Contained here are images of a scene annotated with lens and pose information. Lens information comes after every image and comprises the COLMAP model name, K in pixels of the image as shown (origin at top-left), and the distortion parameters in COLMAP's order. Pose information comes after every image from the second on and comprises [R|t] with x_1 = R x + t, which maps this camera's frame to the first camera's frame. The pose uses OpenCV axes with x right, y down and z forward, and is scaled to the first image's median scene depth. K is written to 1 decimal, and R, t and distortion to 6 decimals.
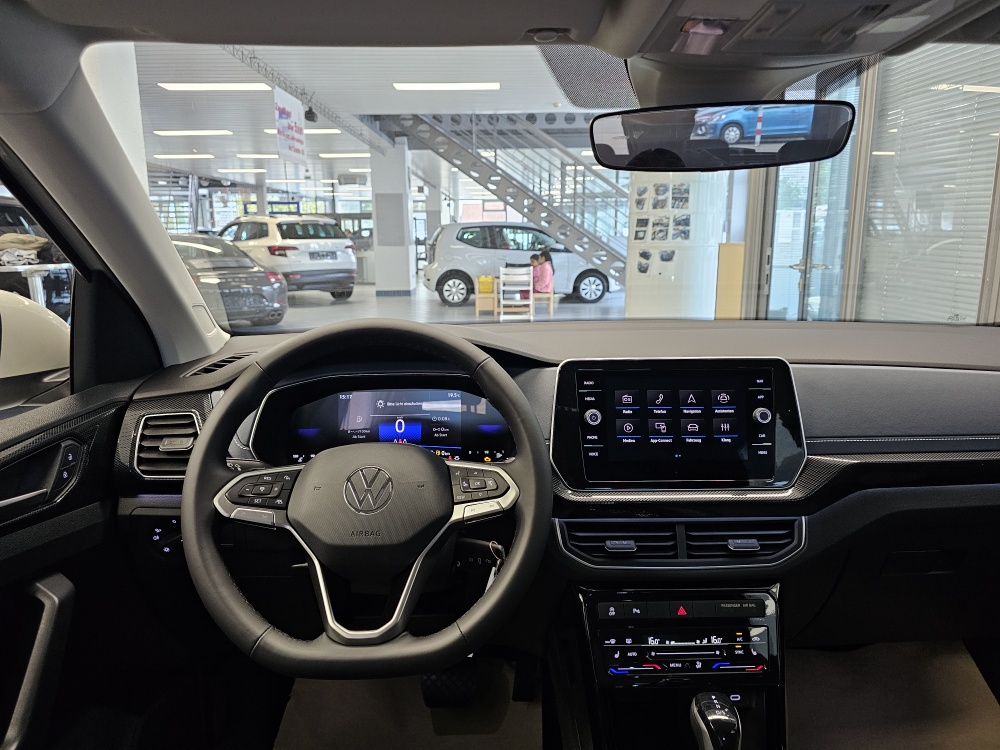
lens RADIAL K [[671.4, 0, 500.4], [0, 671.4, 368.6], [0, 0, 1]] dist [0.040135, -0.032626]
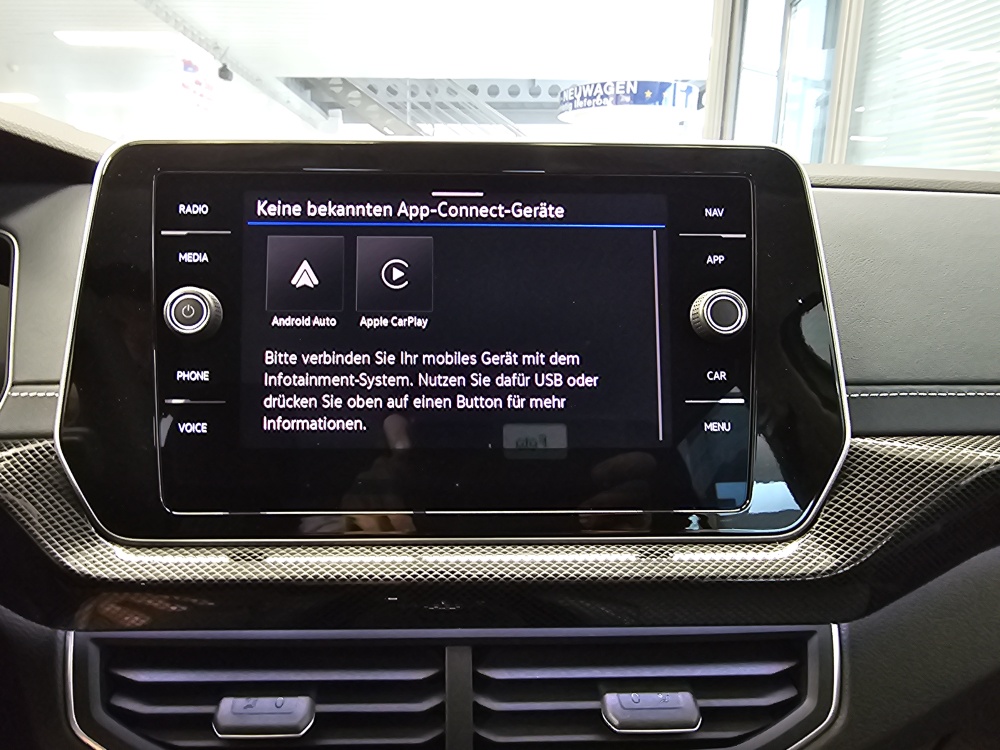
lens RADIAL K [[674.6, 0, 454.8], [0, 674.6, 379.3], [0, 0, 1]] dist [0.036746, -0.069889]
pose [[0.999893, 0.012349, 0.007806, 0.030923], [-0.012555, 0.999558, 0.026958, 0.011220], [-0.007469, -0.027054, 0.999606, 0.080499]]
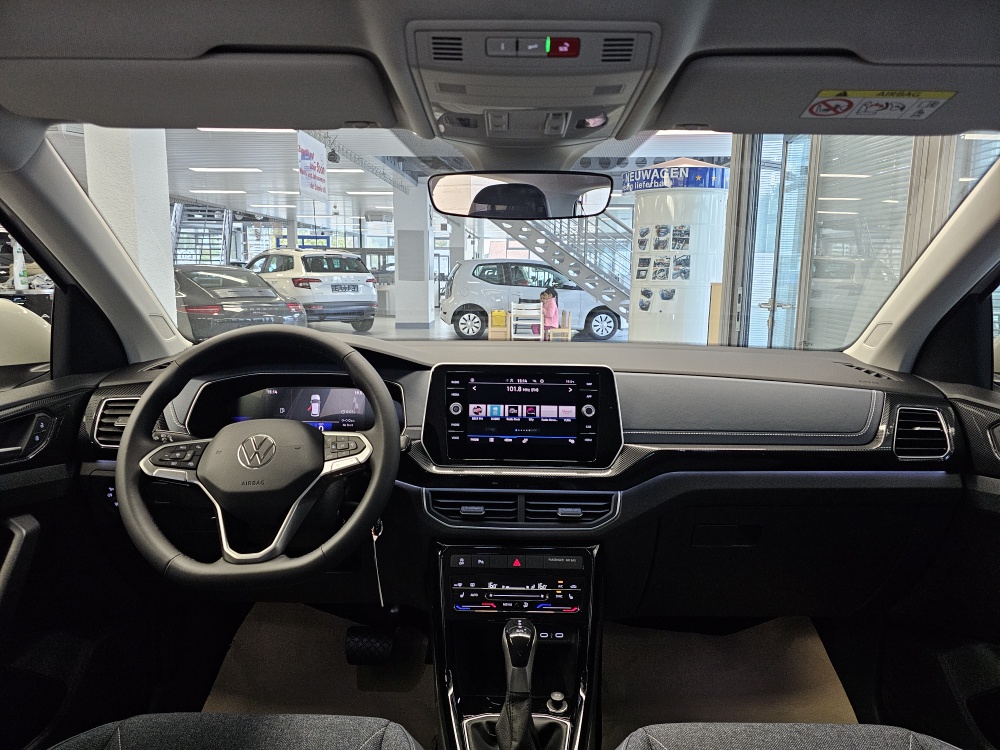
lens RADIAL K [[664.8, 0, 503.6], [0, 664.8, 376.0], [0, 0, 1]] dist [0.067640, -0.054383]
pose [[0.999177, 0.024093, -0.032639, 0.031913], [-0.025435, 0.998821, -0.041341, 0.007159], [0.031605, 0.042137, 0.998612, -0.030352]]
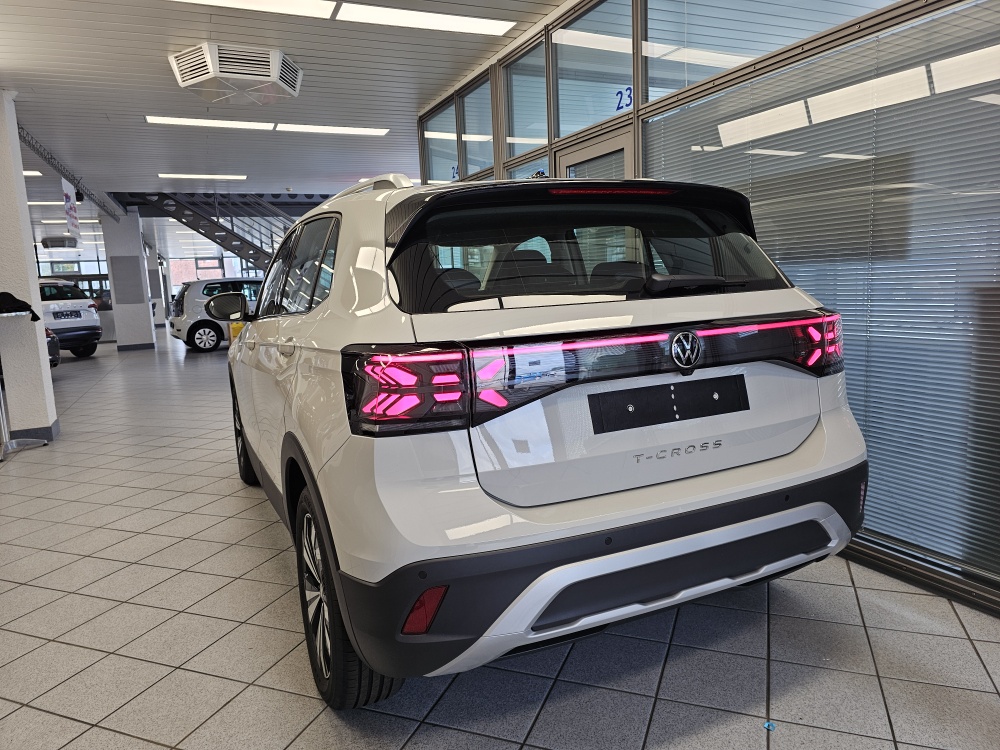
lens RADIAL K [[684.7, 0, 507.6], [0, 684.7, 376.2], [0, 0, 1]] dist [0.043177, -0.078375]
pose [[0.912714, -0.089601, 0.398655, -0.116672], [0.116734, 0.992177, -0.044260, 0.098860], [-0.391570, 0.086933, 0.916032, -0.447677]]
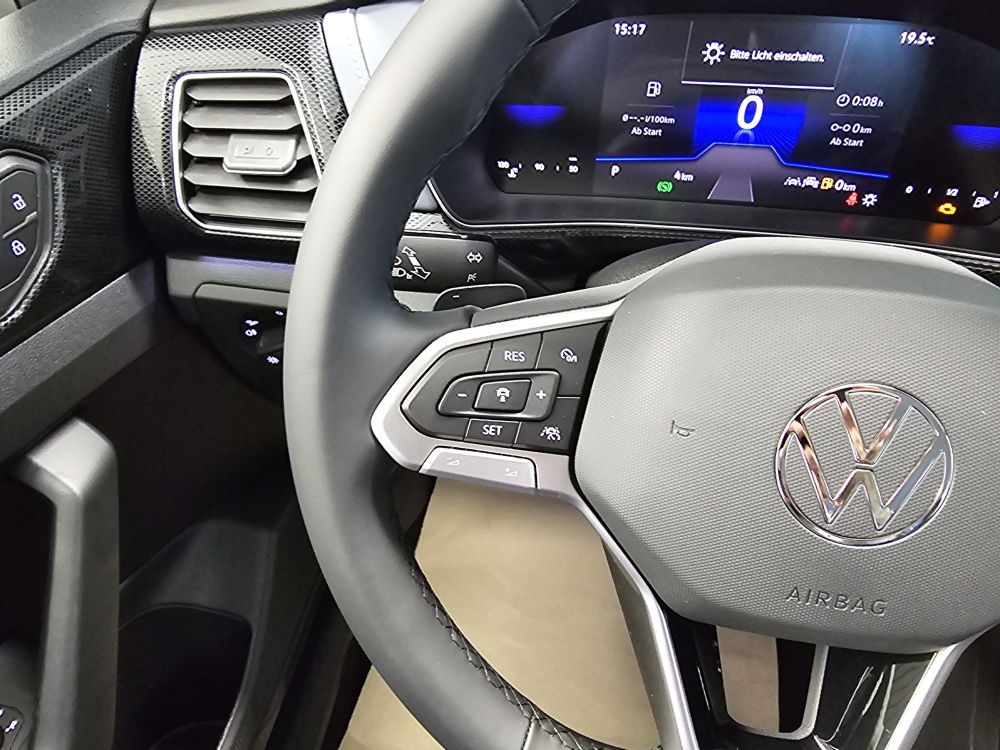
lens RADIAL K [[689.9, 0, 467.6], [0, 689.9, 355.7], [0, 0, 1]] dist [0.006851, -0.003275]
pose [[0.977724, 0.127881, -0.166440, -0.031202], [-0.016505, 0.837354, 0.546411, -0.002489], [0.209244, -0.531492, 0.820812, 0.071685]]
